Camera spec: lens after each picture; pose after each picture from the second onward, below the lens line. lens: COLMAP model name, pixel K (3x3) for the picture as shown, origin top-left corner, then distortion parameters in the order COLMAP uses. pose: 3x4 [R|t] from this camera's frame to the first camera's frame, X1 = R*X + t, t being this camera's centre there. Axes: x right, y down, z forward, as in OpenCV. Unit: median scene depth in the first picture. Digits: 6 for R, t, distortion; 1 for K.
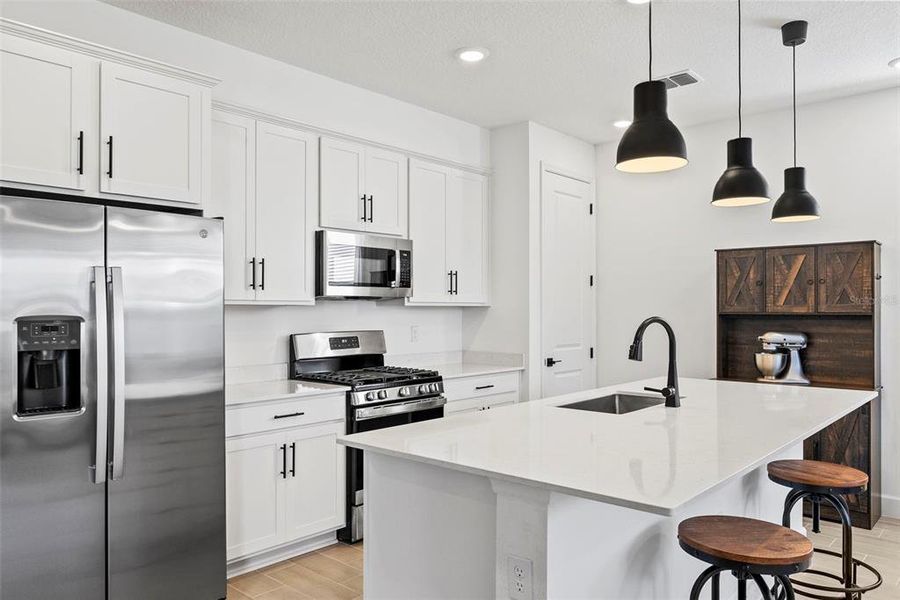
lens RADIAL K [[643.4, 0, 450.0], [0, 643.4, 300.0], [0, 0, 1]] dist [0.001447, -0.000325]
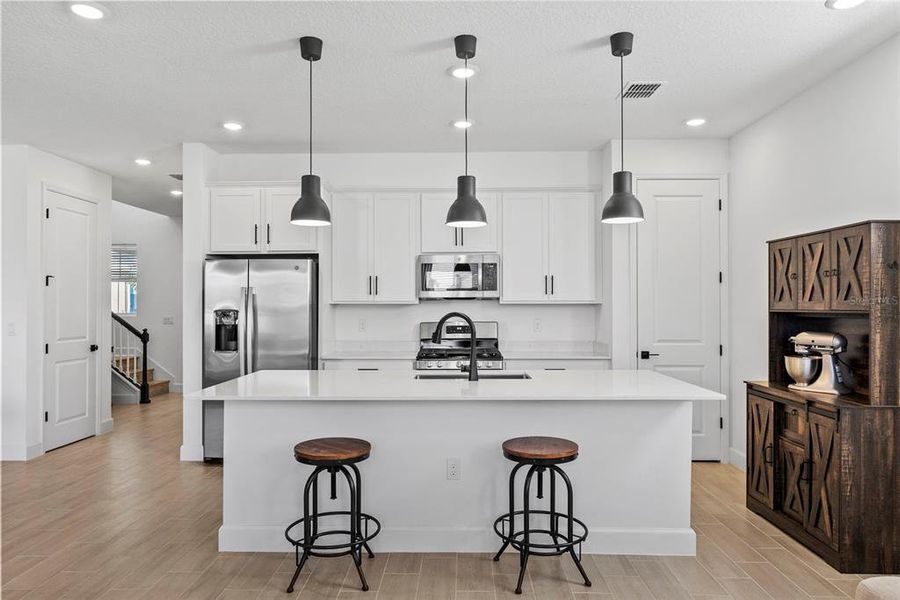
lens RADIAL K [[590.7, 0, 450.0], [0, 590.7, 300.0], [0, 0, 1]] dist [-0.000635, -0.000569]
pose [[0.657106, -0.008712, -0.753748, 0.819825], [0.011889, 0.999929, -0.001193, 0.001276], [0.753704, -0.008177, 0.657163, 0.115186]]
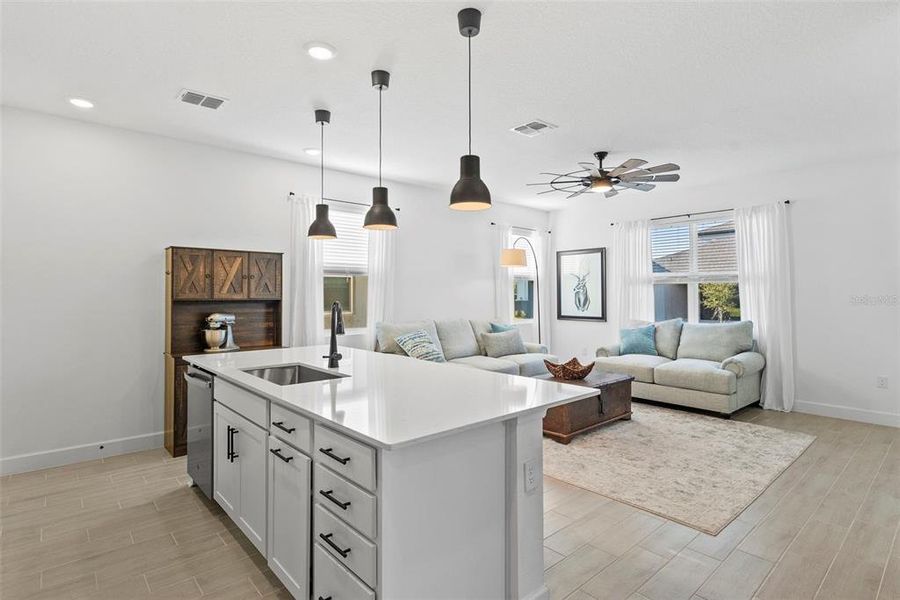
lens RADIAL K [[458.5, 0, 450.7], [0, 458.5, 292.4], [0, 0, 1]] dist [-0.006476, -0.000048]
pose [[0.110407, 0.005999, 0.993868, -0.398501], [-0.011920, 0.999918, -0.004711, 0.005239], [-0.993815, -0.011326, 0.110470, 0.434573]]
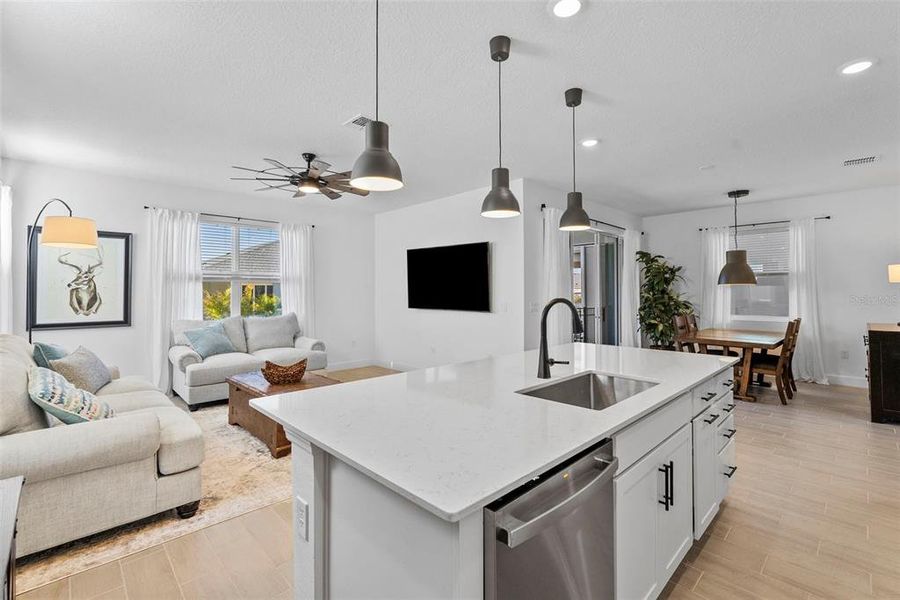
lens RADIAL K [[403.1, 0, 454.2], [0, 403.1, 282.4], [0, 0, 1]] dist [-0.002023, -0.000177]
pose [[-0.998399, 0.005496, 0.056301, 0.306487], [0.003398, 0.999298, -0.037299, 0.016753], [-0.056466, -0.037048, -0.997717, 1.168486]]
